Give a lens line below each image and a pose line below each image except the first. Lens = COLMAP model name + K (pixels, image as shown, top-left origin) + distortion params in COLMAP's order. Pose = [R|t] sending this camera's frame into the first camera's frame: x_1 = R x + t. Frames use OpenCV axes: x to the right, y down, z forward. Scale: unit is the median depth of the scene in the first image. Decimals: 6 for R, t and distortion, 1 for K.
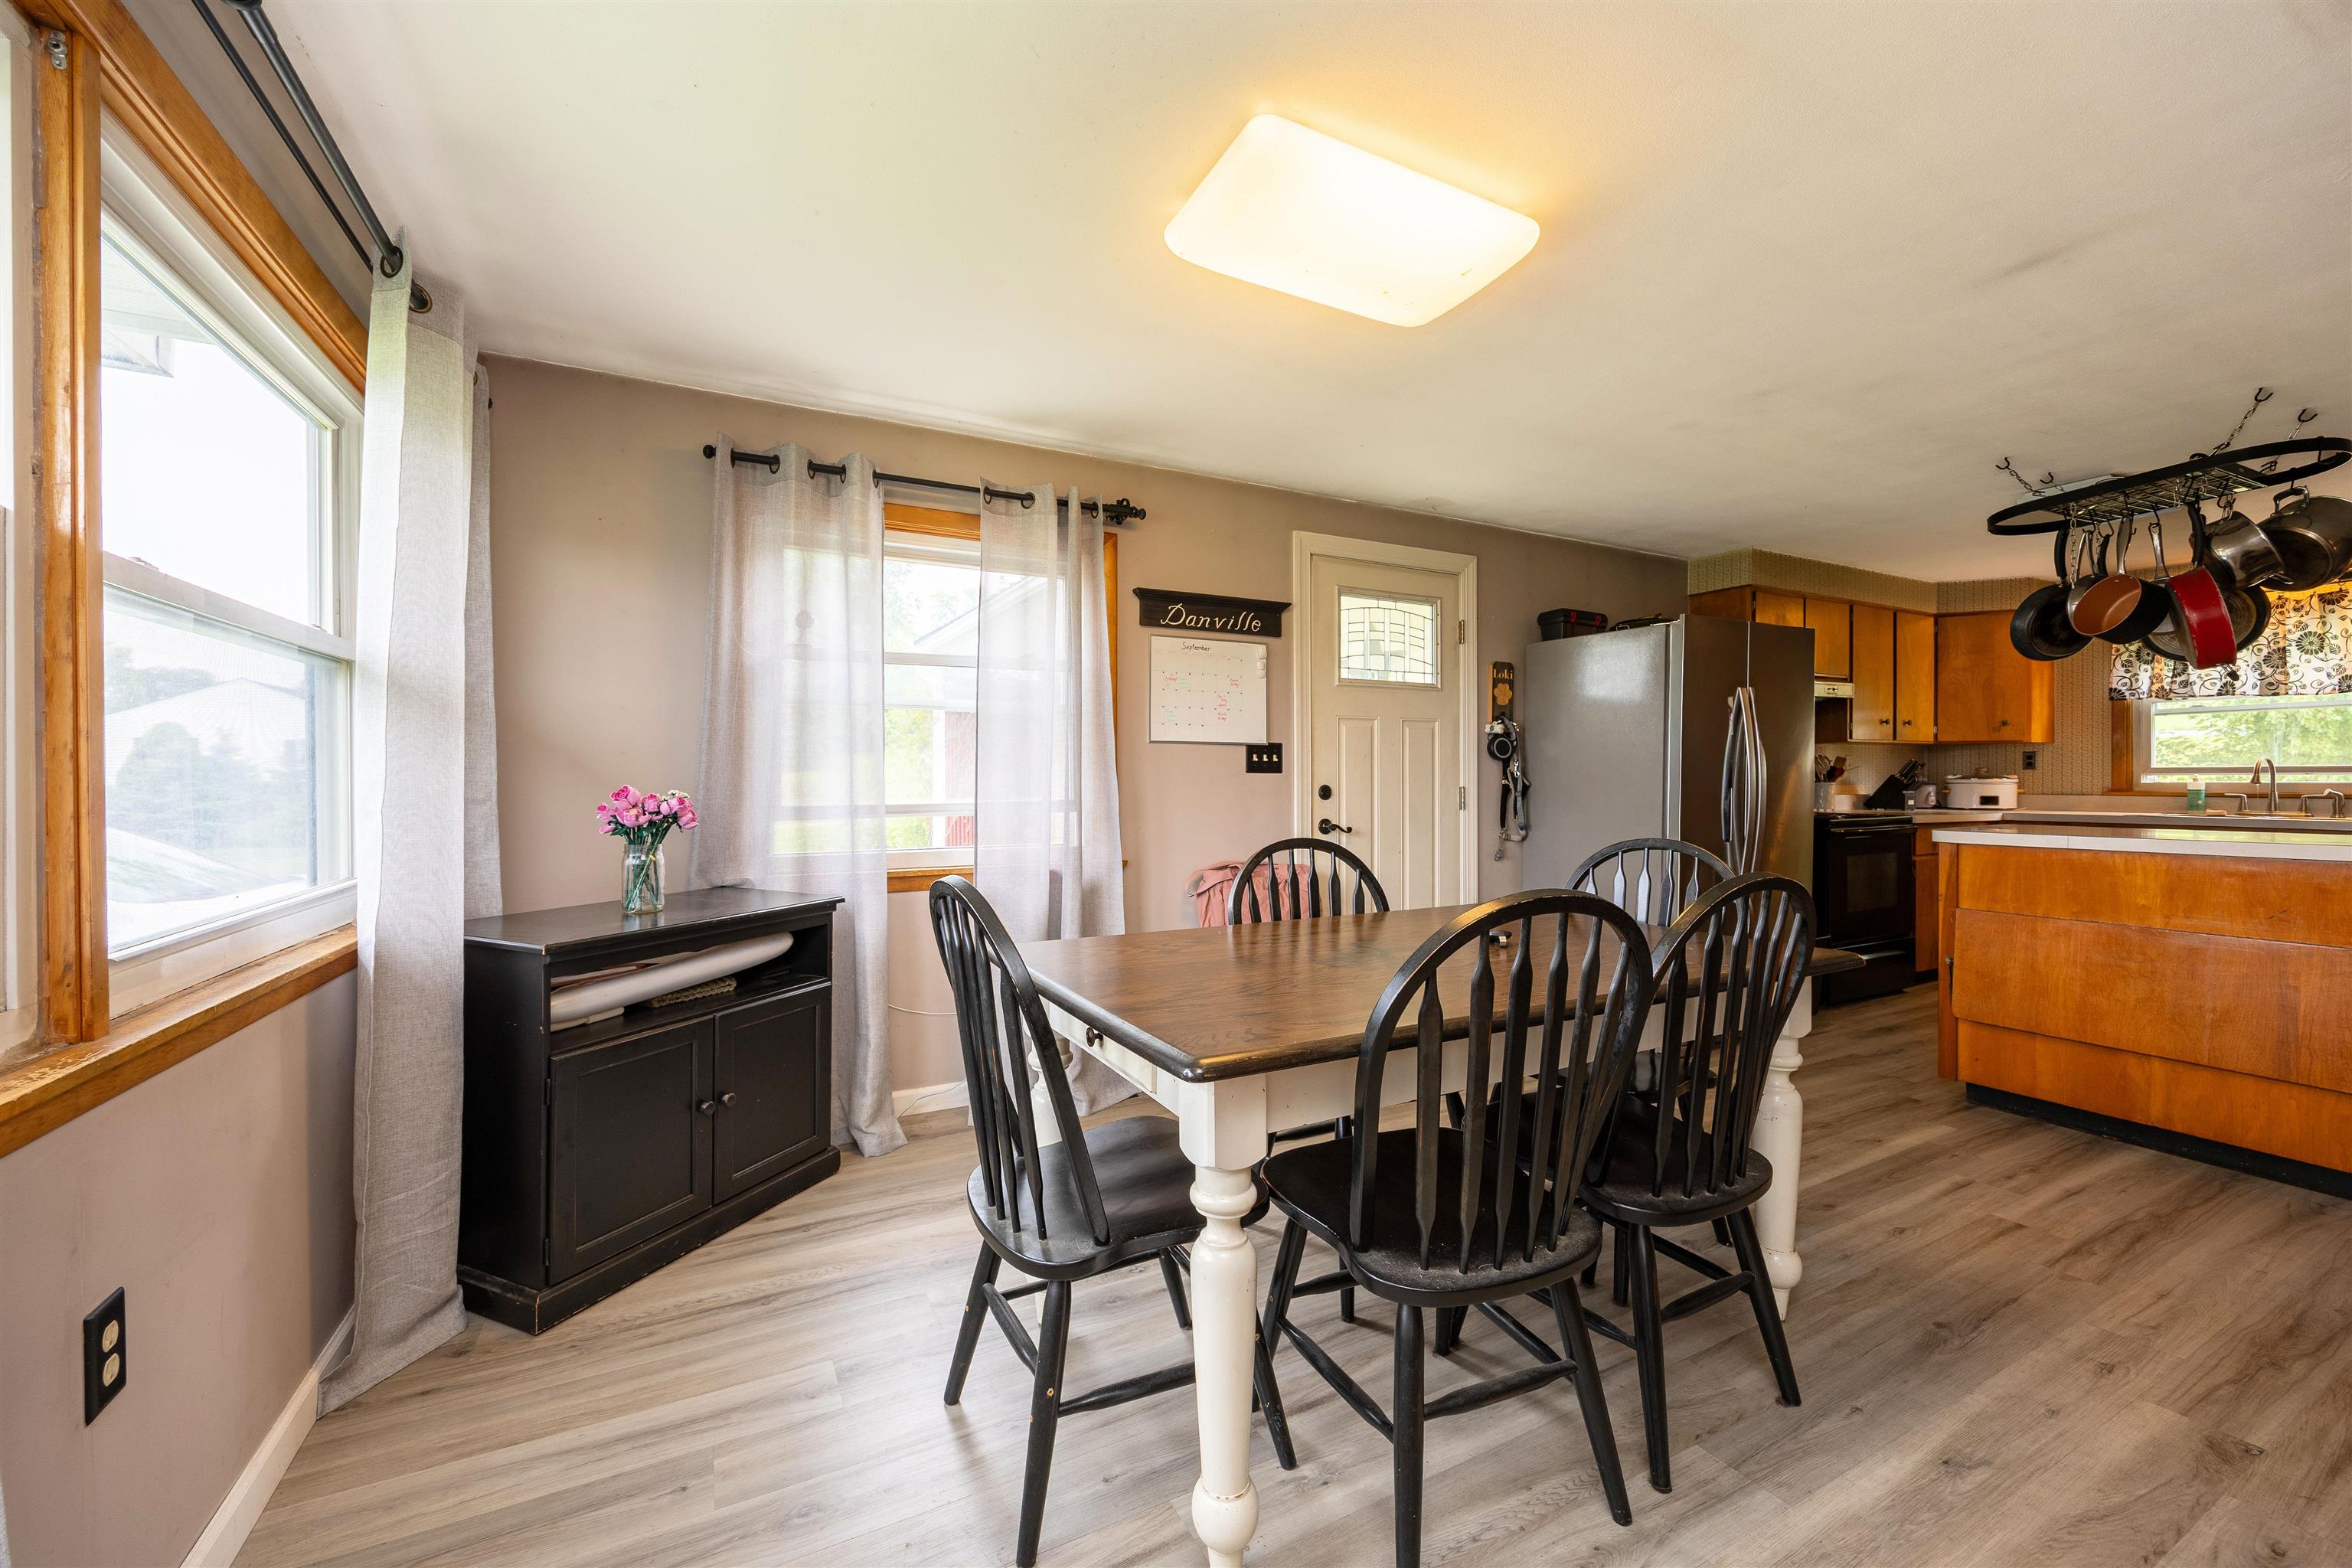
lens RADIAL K [[928.8, 0, 1143.8], [0, 928.8, 783.8], [0, 0, 1]] dist [0.001022, 0.000120]
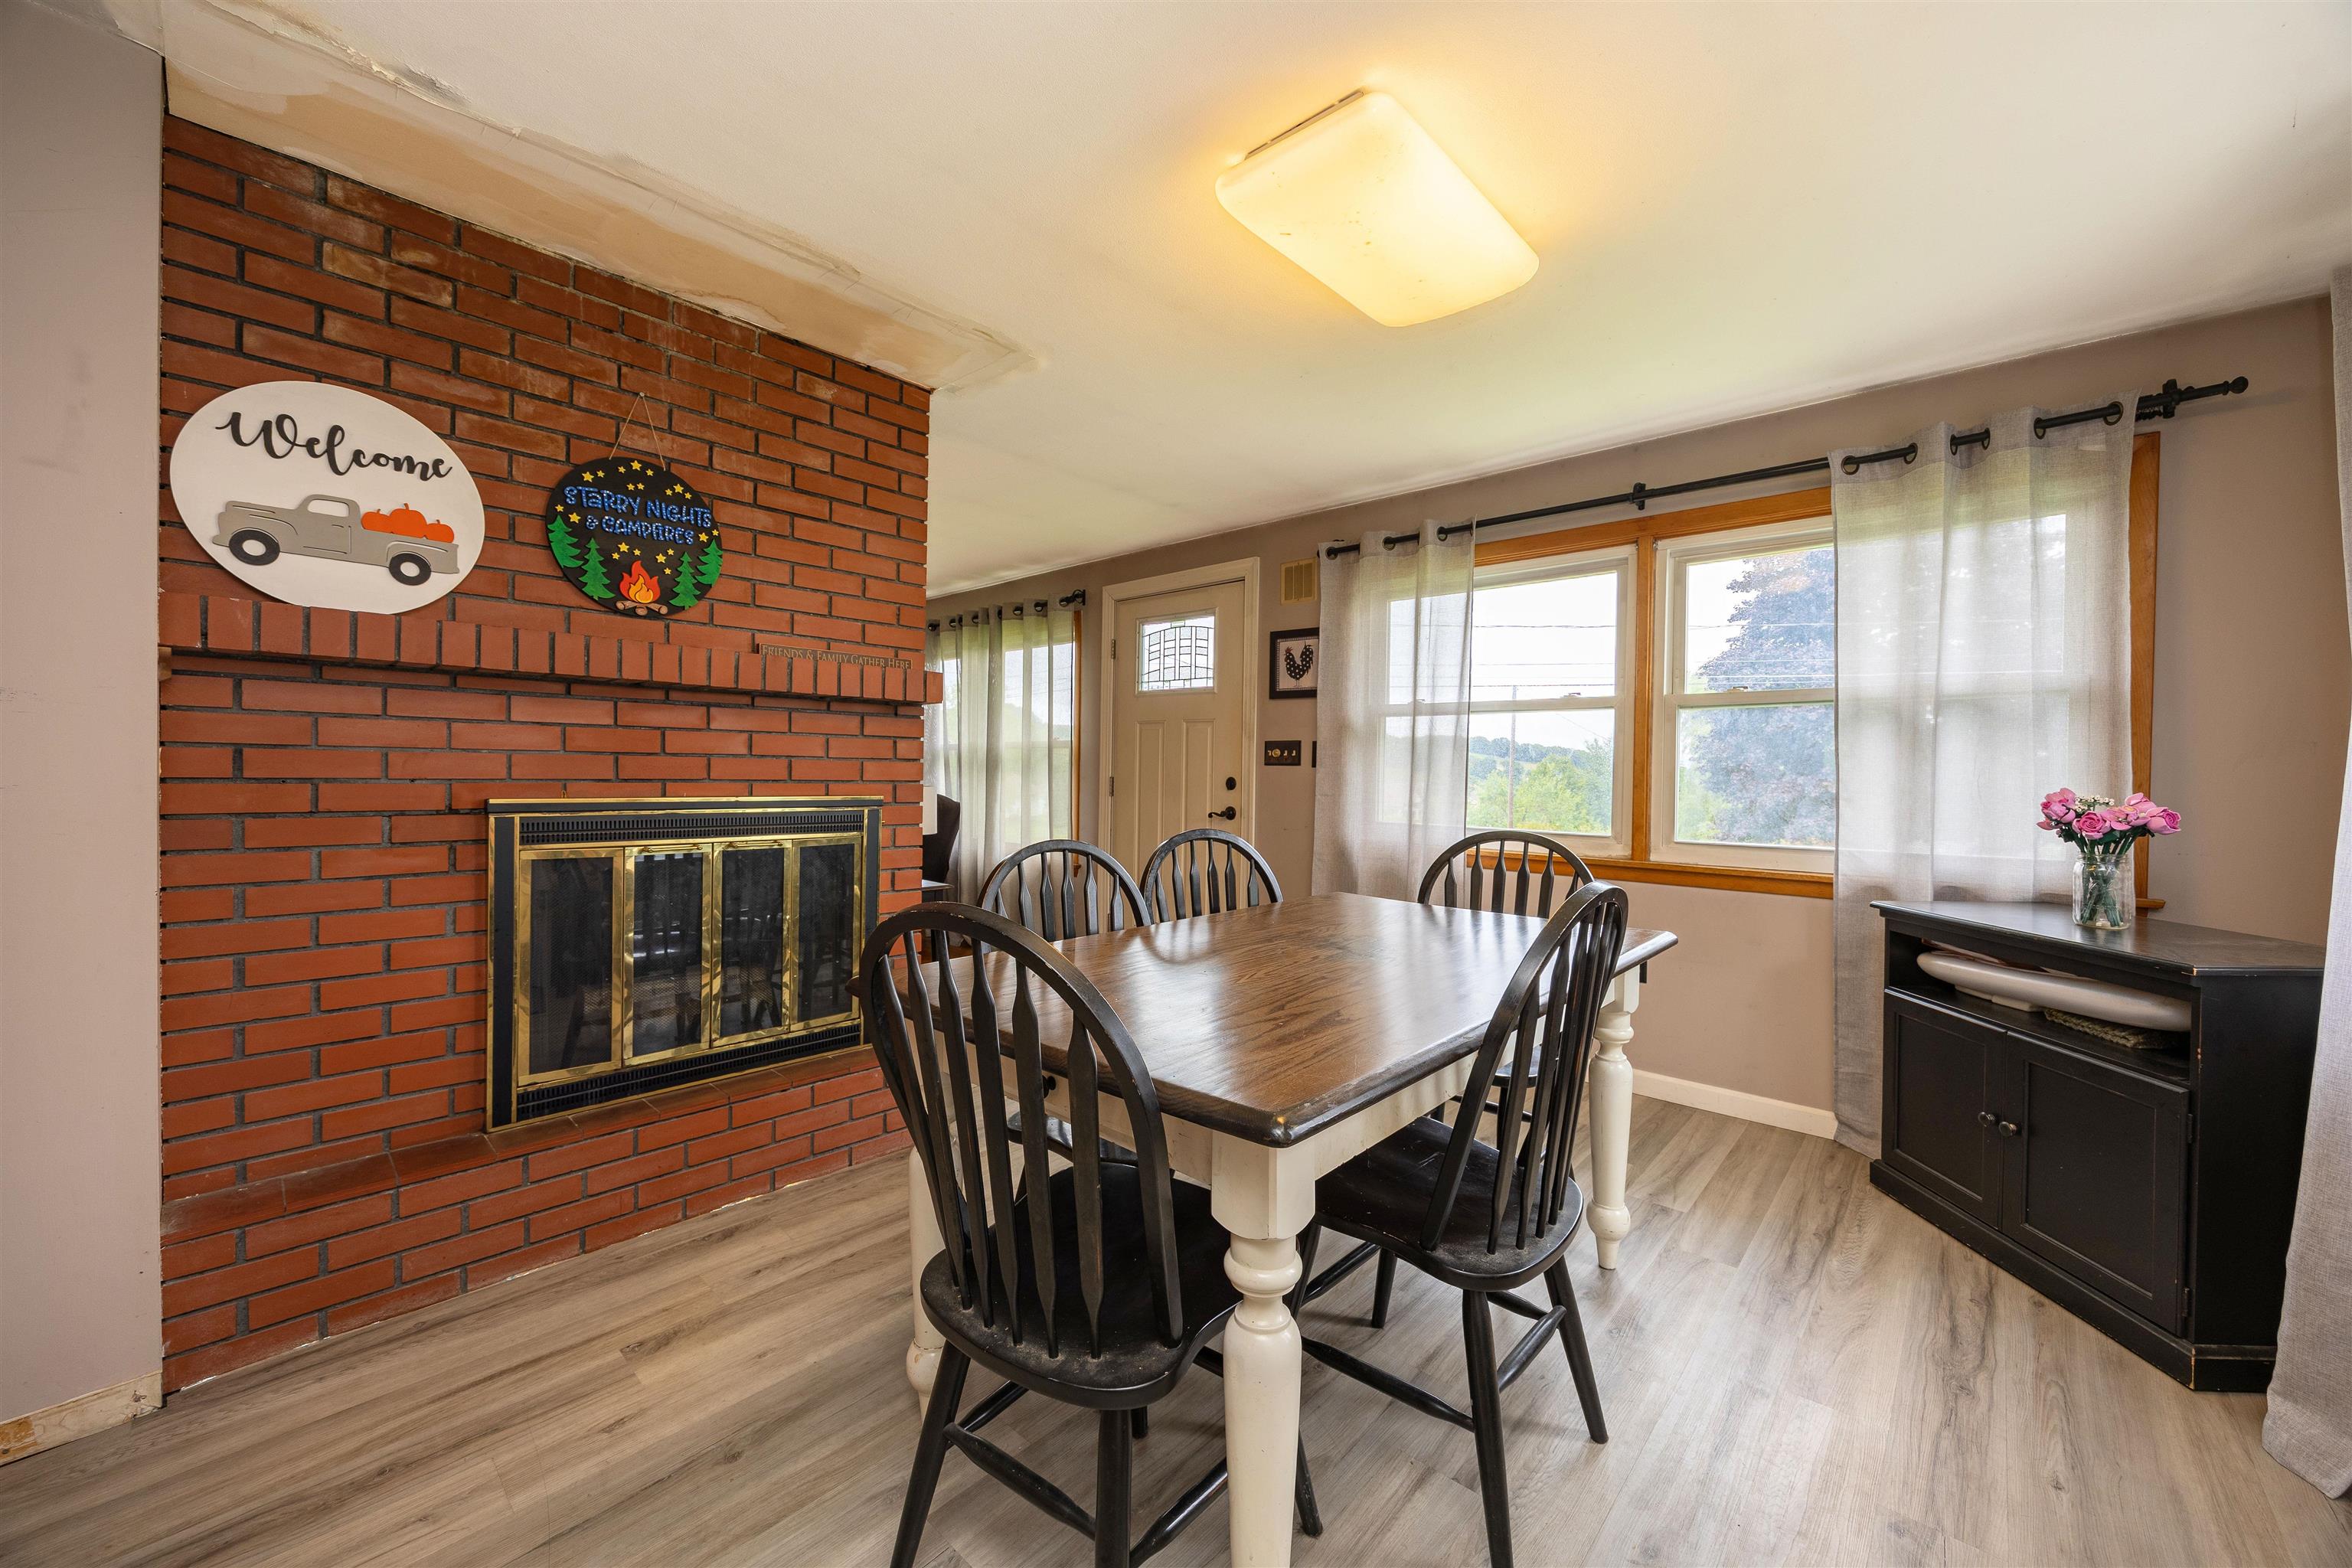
lens RADIAL K [[889.6, 0, 1179.5], [0, 889.6, 789.0], [0, 0, 1]] dist [-0.004641, 0.000095]
pose [[-0.934188, -0.002747, -0.356772, 0.324999], [-0.012013, 0.999645, 0.023761, -0.005057], [0.356580, 0.026483, -0.933889, 0.772649]]
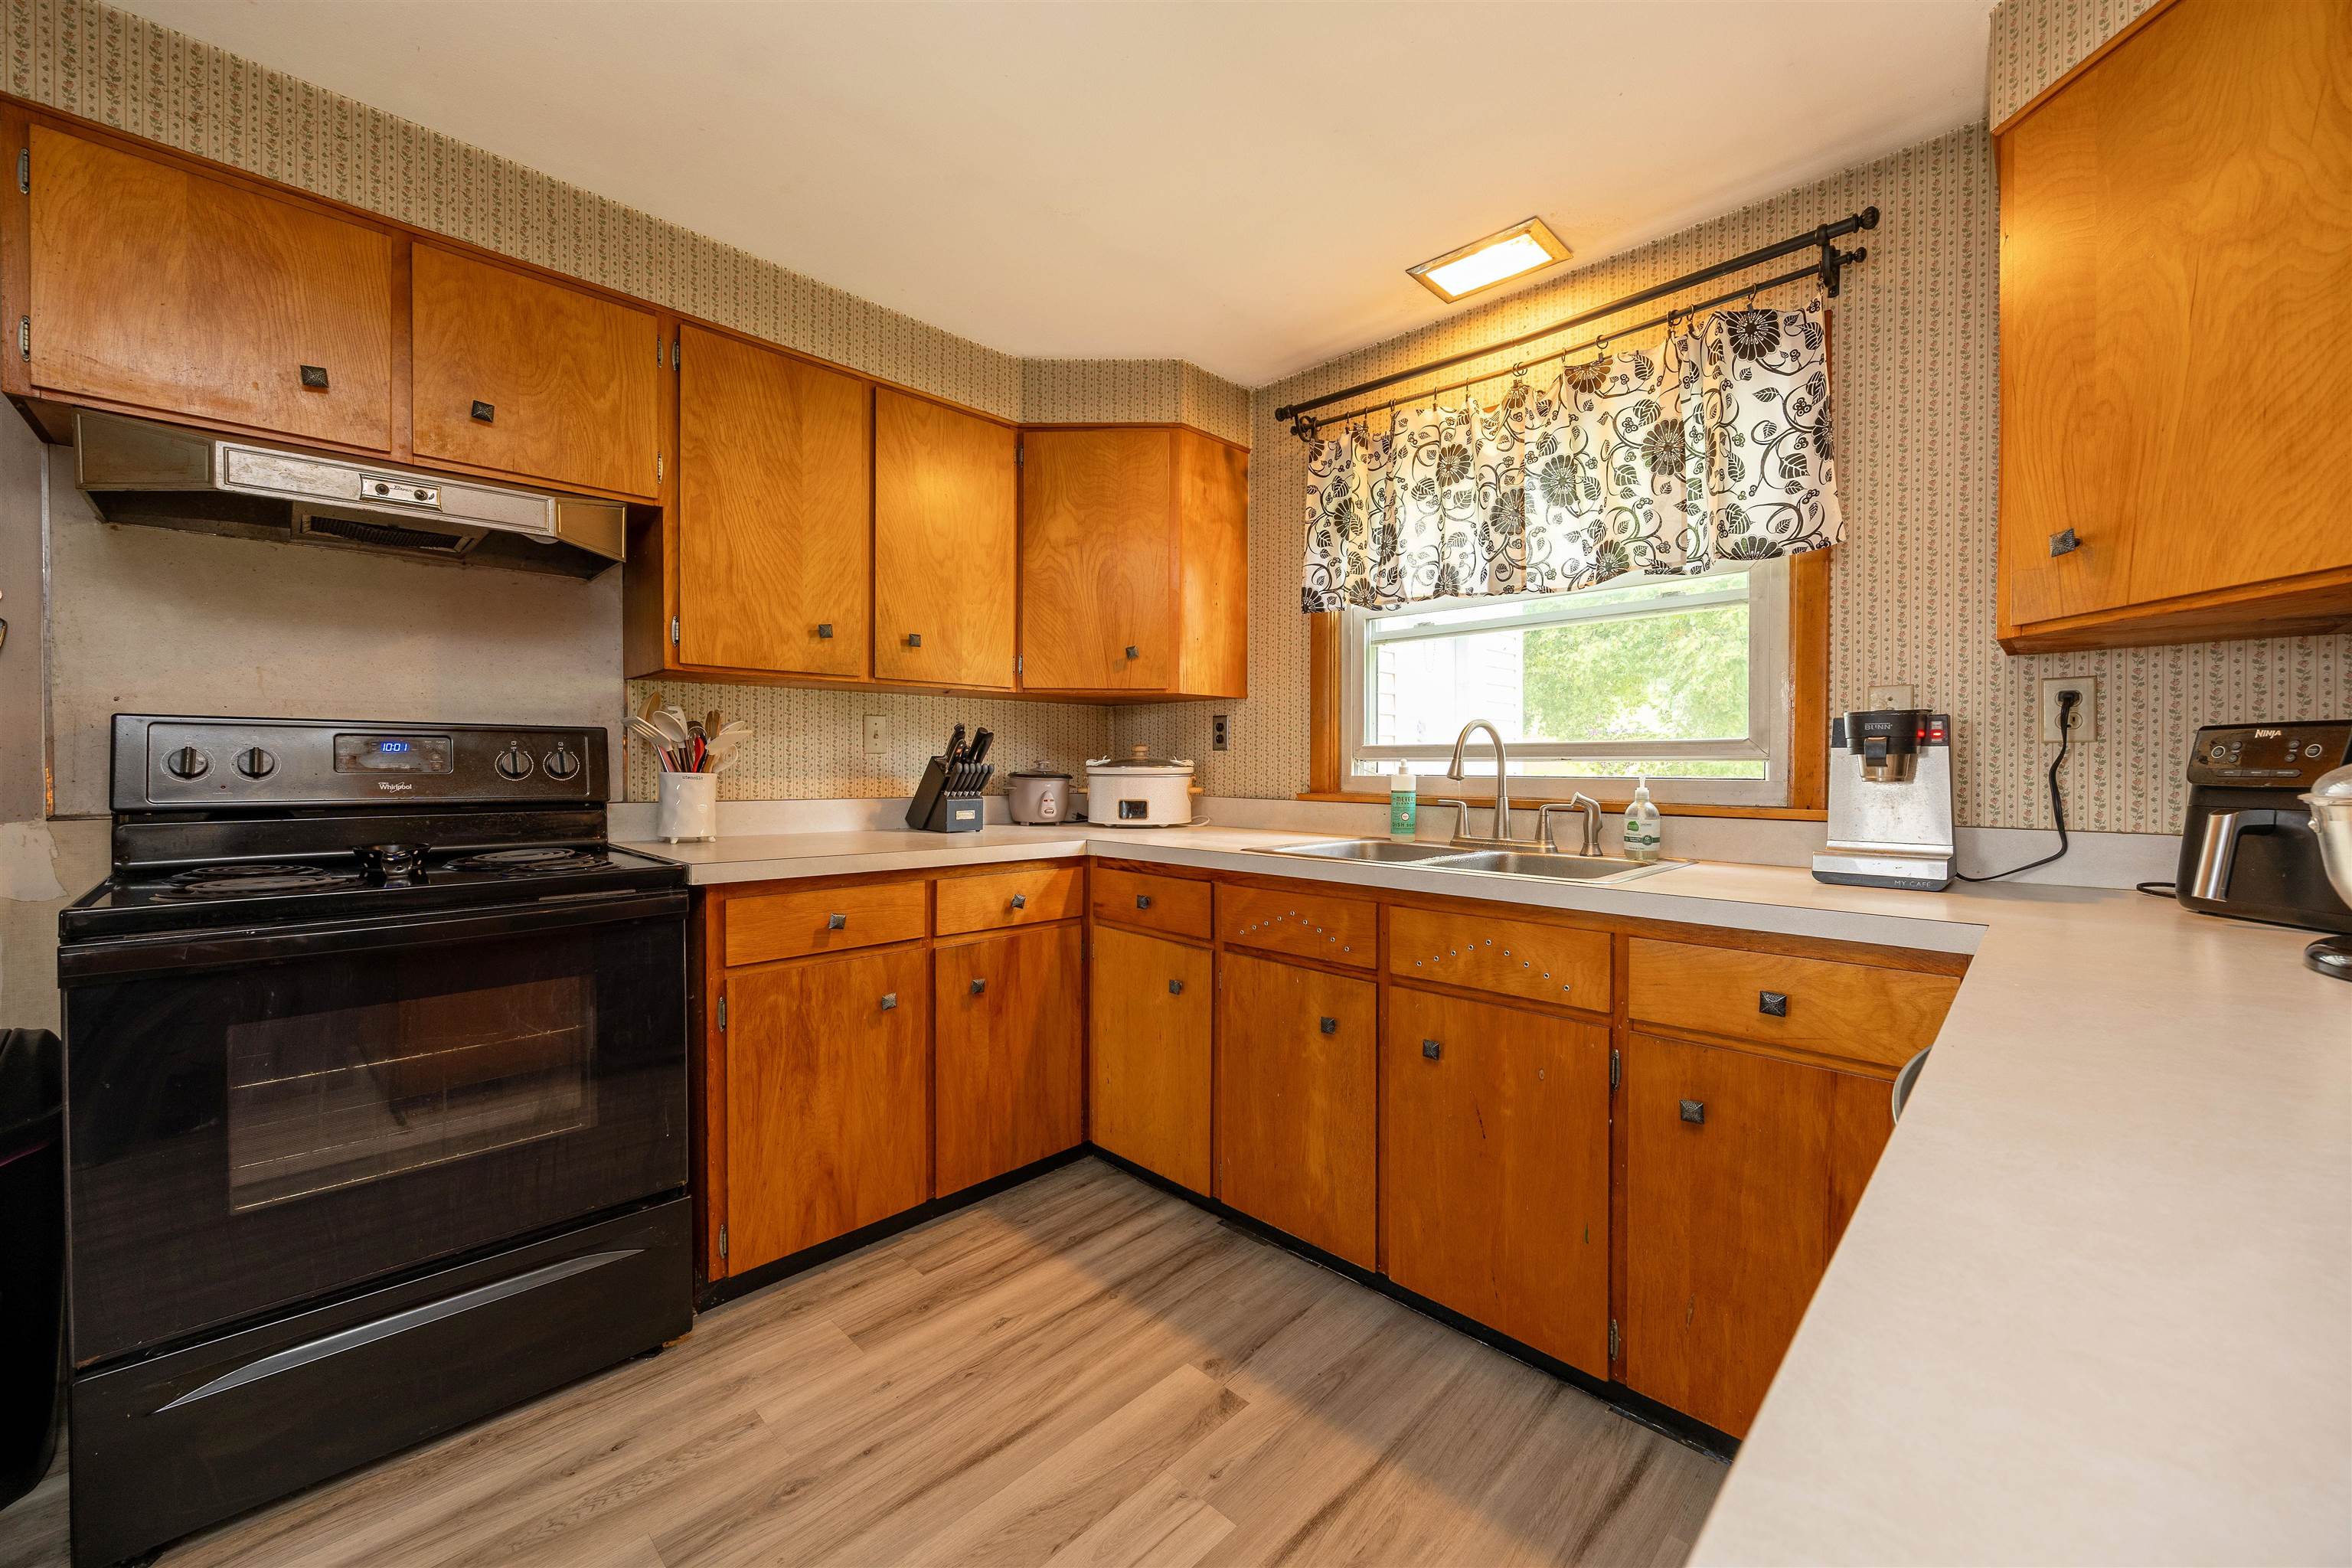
lens RADIAL K [[912.0, 0, 1185.9], [0, 912.0, 771.1], [0, 0, 1]] dist [0.000203, 0.000461]
pose [[0.950222, 0.006791, 0.311499, 0.951756], [-0.007669, 0.999969, 0.001592, -0.004711], [-0.311478, -0.003902, 0.950245, 0.635542]]
